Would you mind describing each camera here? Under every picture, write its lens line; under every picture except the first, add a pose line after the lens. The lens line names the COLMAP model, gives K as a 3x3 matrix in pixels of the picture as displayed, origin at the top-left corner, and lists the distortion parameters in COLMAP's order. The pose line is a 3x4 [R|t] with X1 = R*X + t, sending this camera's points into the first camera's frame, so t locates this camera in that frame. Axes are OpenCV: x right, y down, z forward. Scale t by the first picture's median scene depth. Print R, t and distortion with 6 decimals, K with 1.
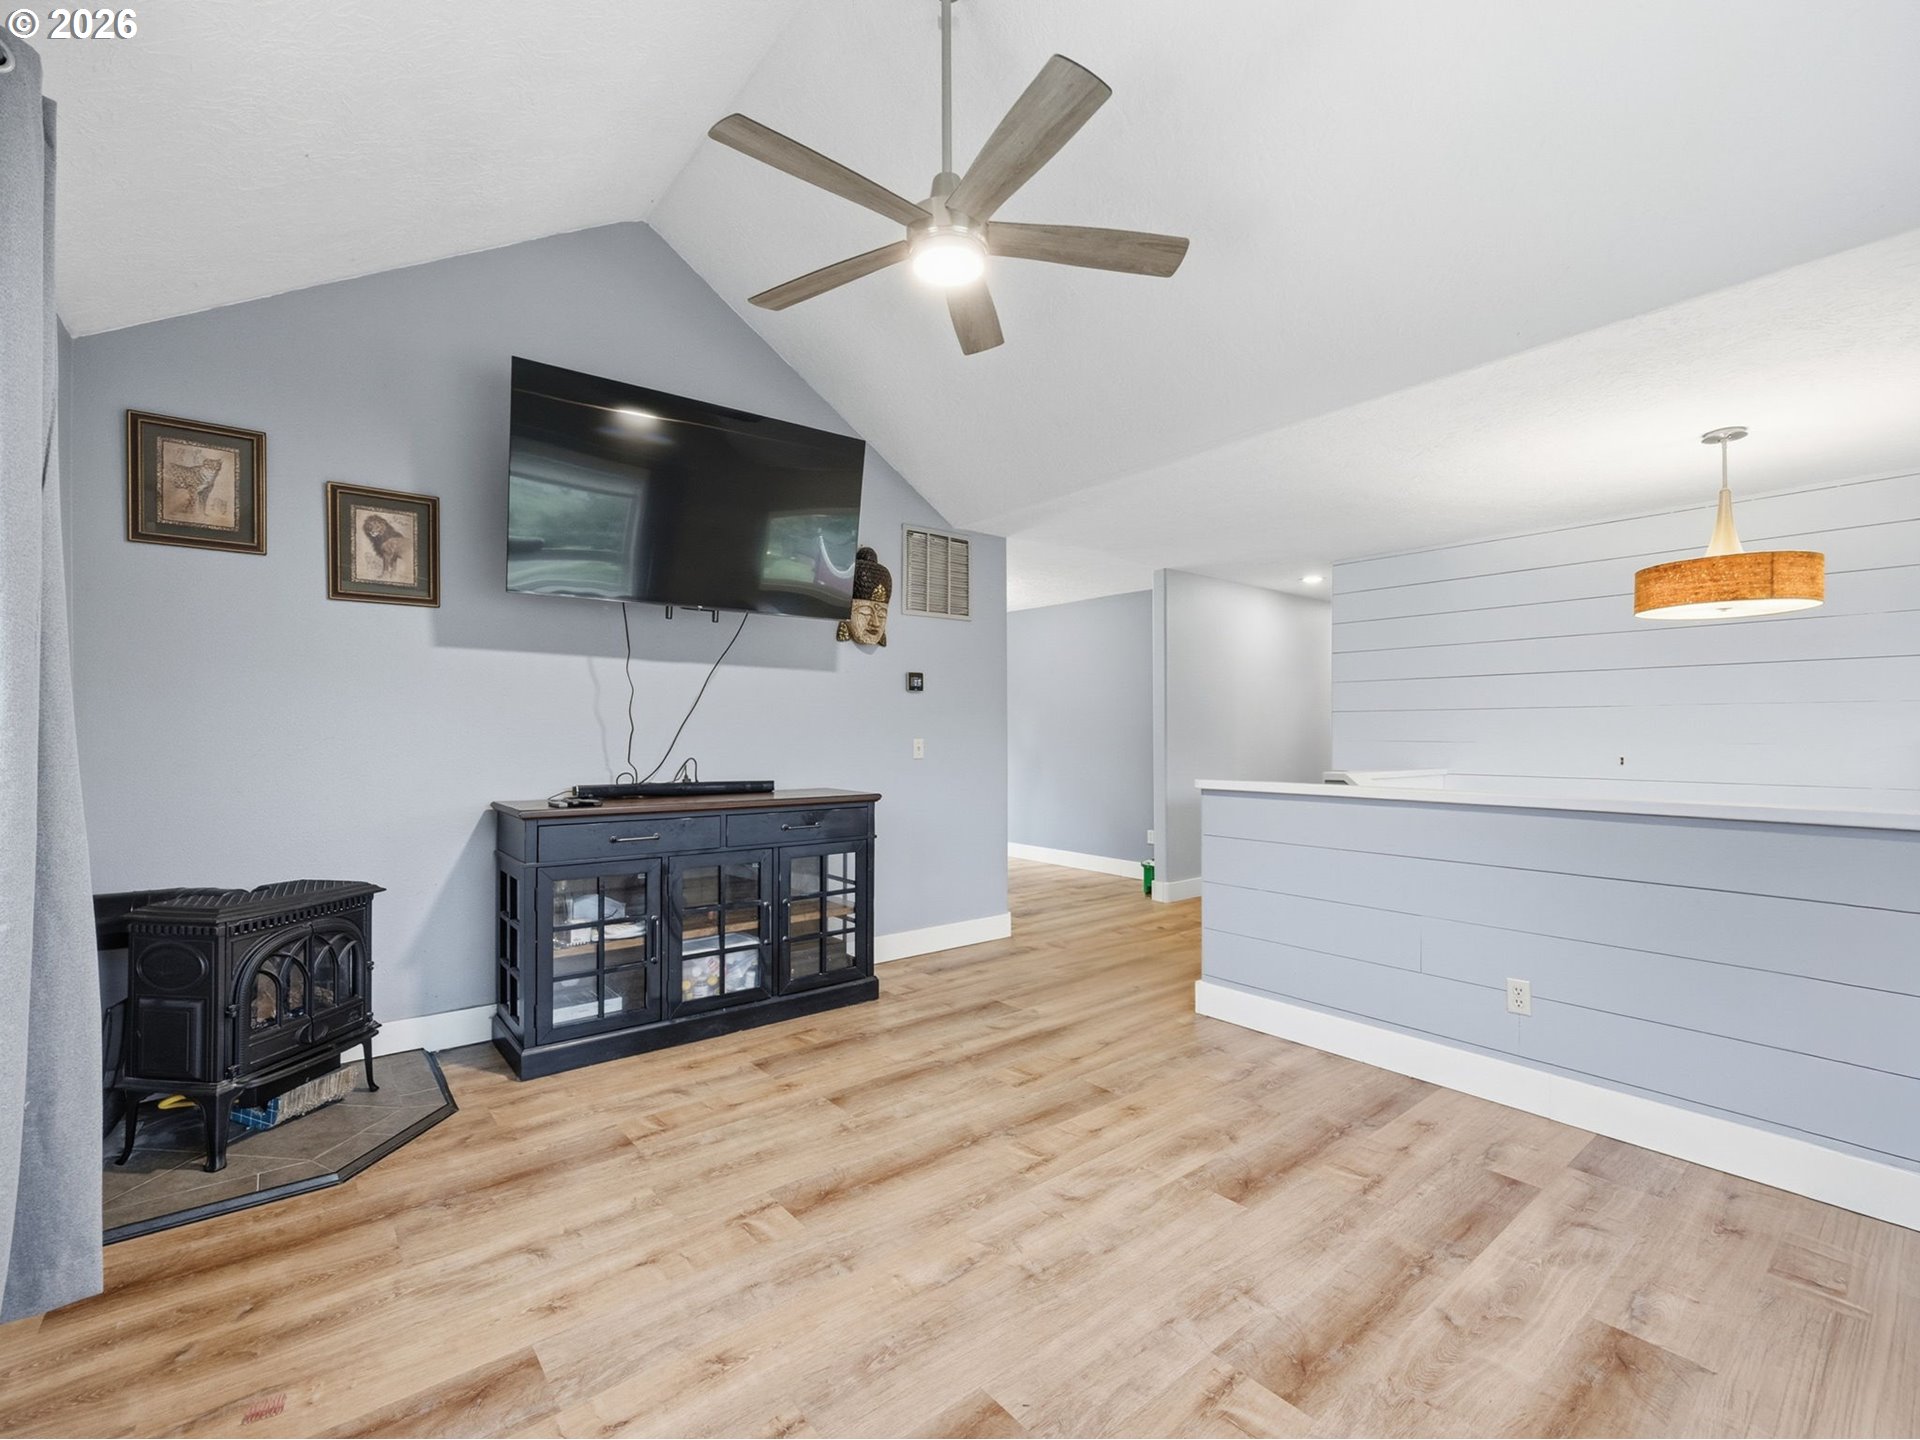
lens RADIAL K [[841.4, 0, 962.5], [0, 841.4, 730.7], [0, 0, 1]] dist [-0.000823, 0.000431]
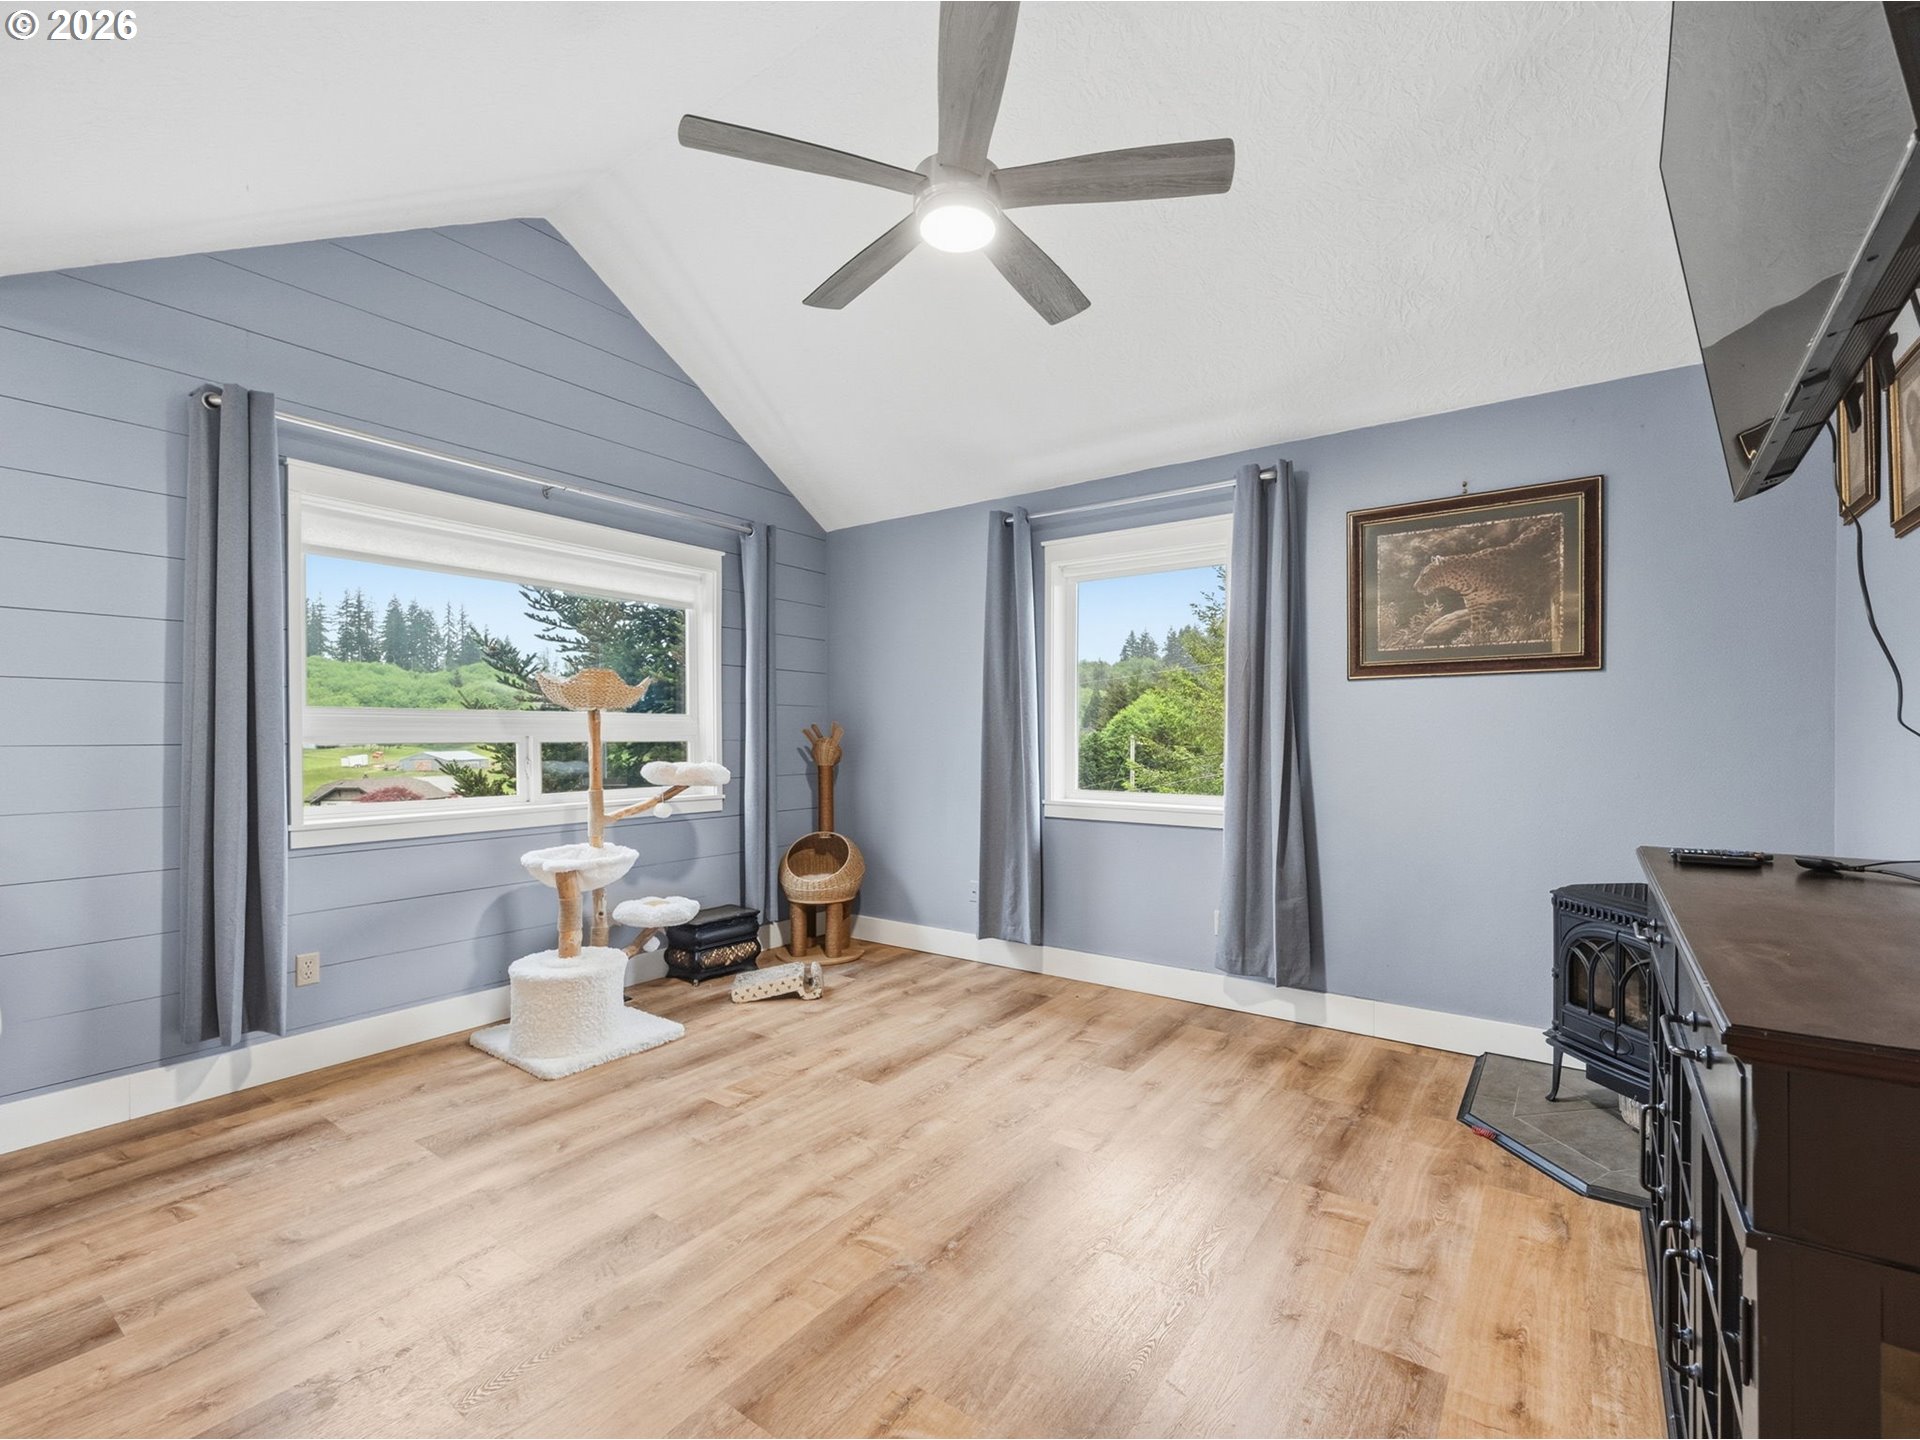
lens RADIAL K [[841.4, 0, 958.6], [0, 841.4, 731.7], [0, 0, 1]] dist [-0.000823, 0.000431]
pose [[-0.968466, -0.000699, -0.249146, 0.218623], [0.002159, 0.999935, -0.011197, 0.014120], [0.249138, -0.011382, -0.968401, 1.953998]]
